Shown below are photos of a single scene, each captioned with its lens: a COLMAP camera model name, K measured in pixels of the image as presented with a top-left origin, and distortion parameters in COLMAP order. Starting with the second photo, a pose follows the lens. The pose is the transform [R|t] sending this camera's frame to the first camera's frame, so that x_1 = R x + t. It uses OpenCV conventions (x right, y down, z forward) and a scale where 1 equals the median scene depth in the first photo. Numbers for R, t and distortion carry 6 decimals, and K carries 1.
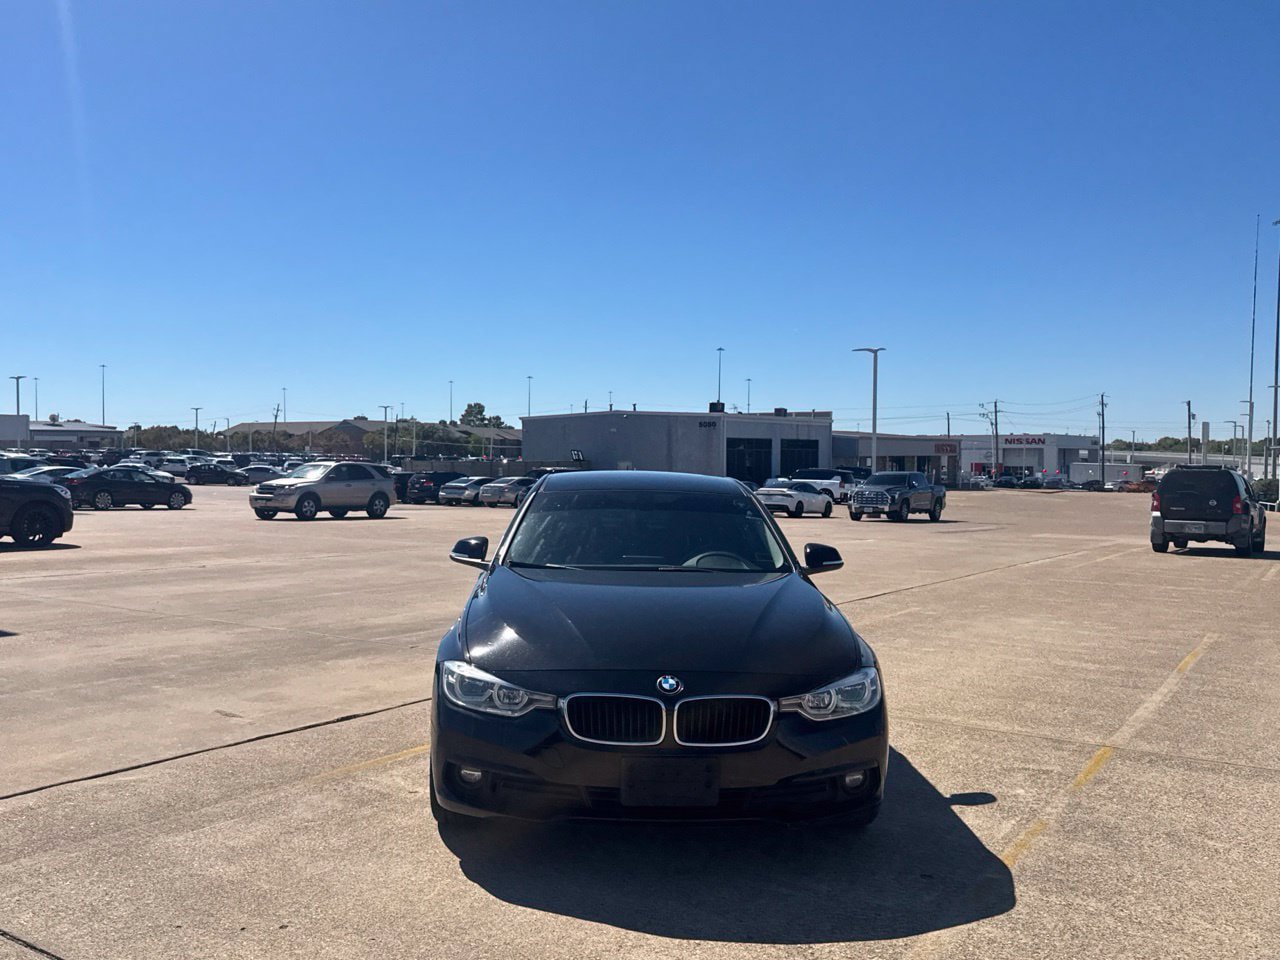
lens RADIAL K [[1068.2, 0, 639.3], [0, 1068.2, 483.1], [0, 0, 1]] dist [0.116811, -0.198027]
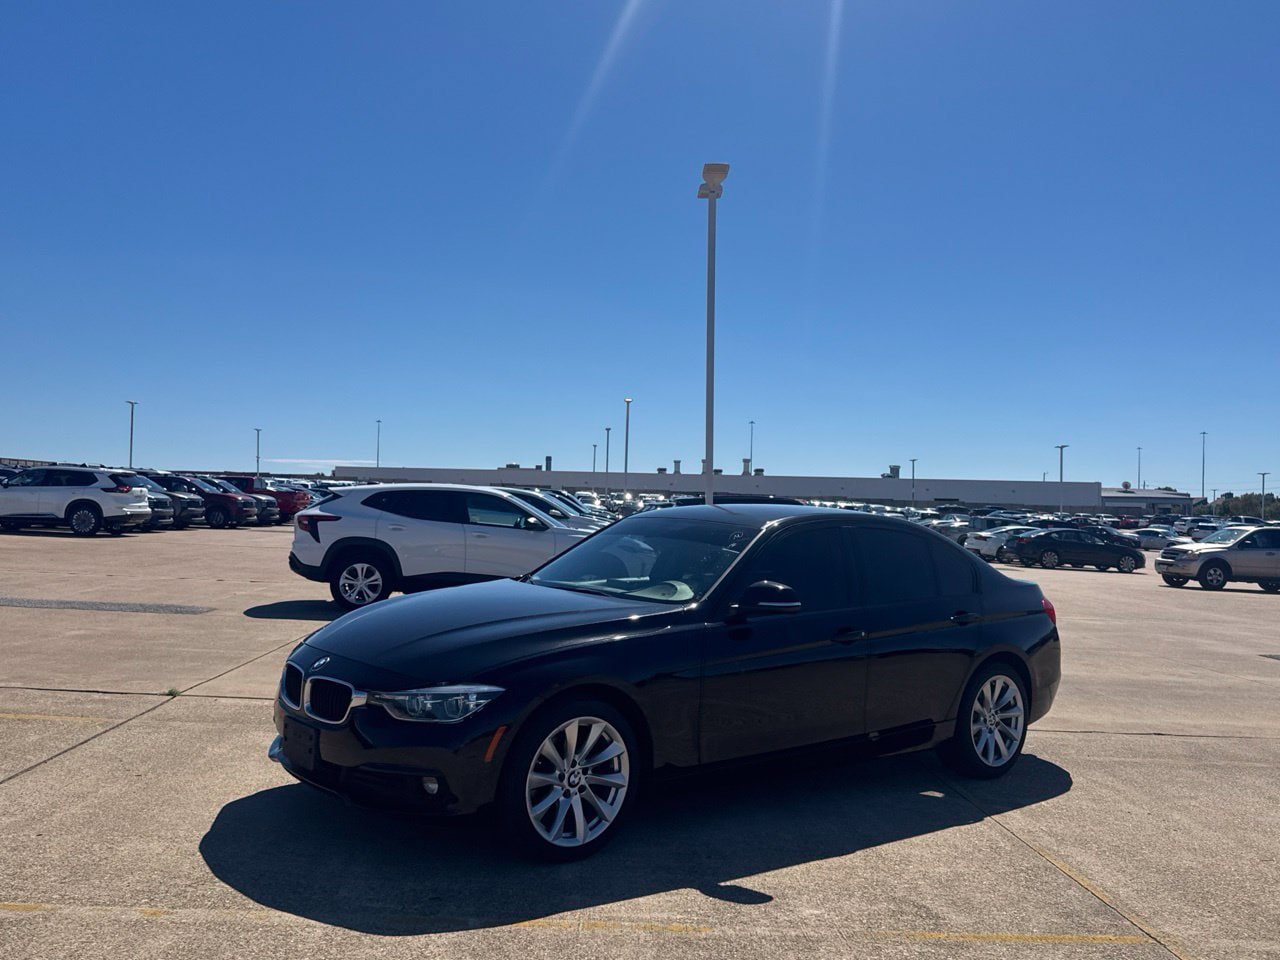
lens RADIAL K [[1068.2, 0, 633.6], [0, 1068.2, 471.2], [0, 0, 1]] dist [0.116811, -0.198027]
pose [[0.584732, -0.018439, -0.811017, 0.229433], [-0.041335, 0.997766, -0.052487, 0.004593], [0.810173, 0.064215, 0.582663, 0.108672]]
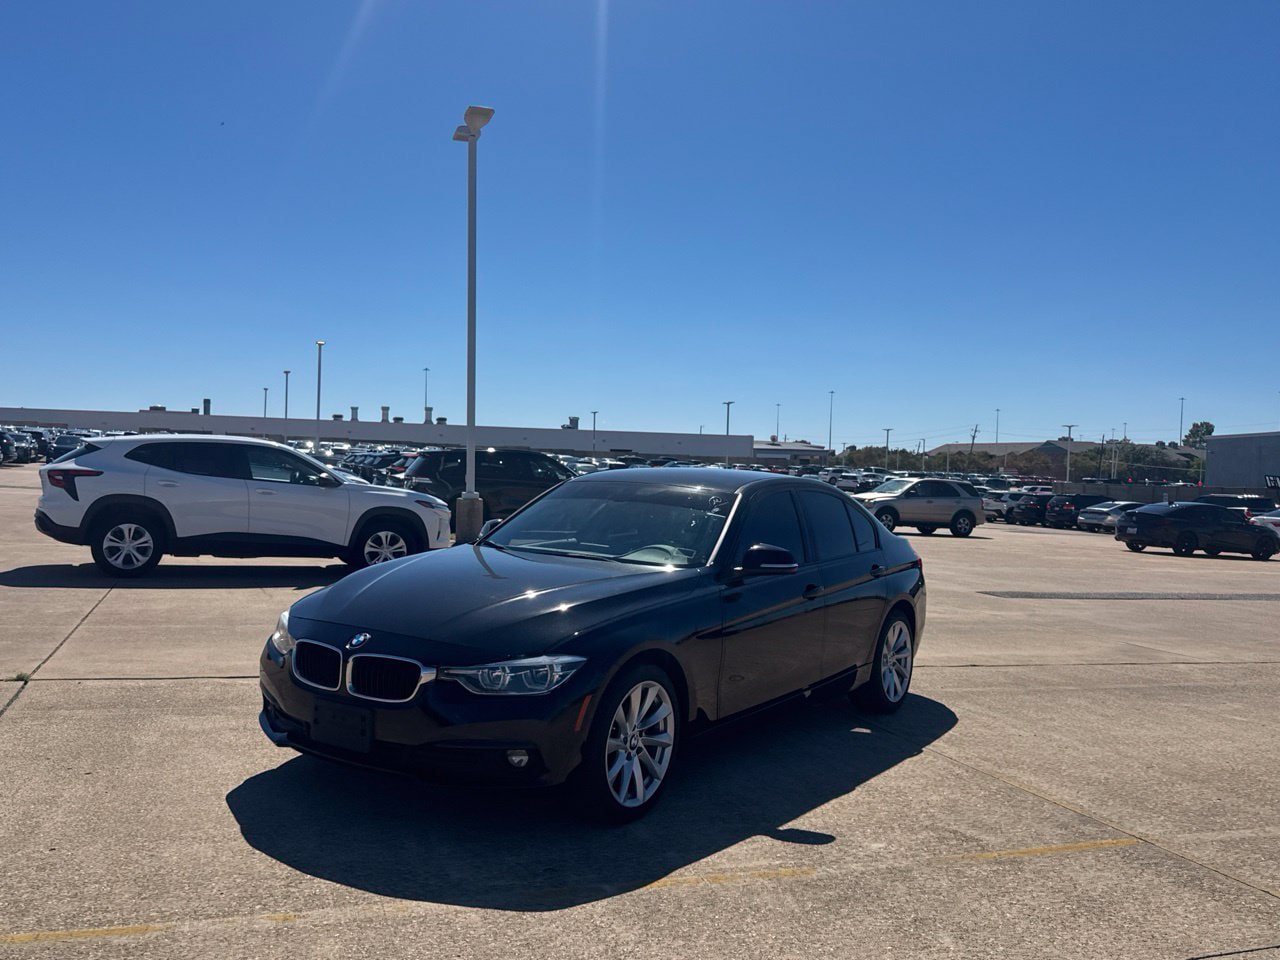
lens RADIAL K [[1068.2, 0, 635.7], [0, 1068.2, 479.9], [0, 0, 1]] dist [0.116811, -0.198027]
pose [[0.801536, 0.026990, -0.597337, 0.176482], [-0.040638, 0.999130, -0.009385, 0.003763], [0.596564, 0.031797, 0.801935, 0.050856]]
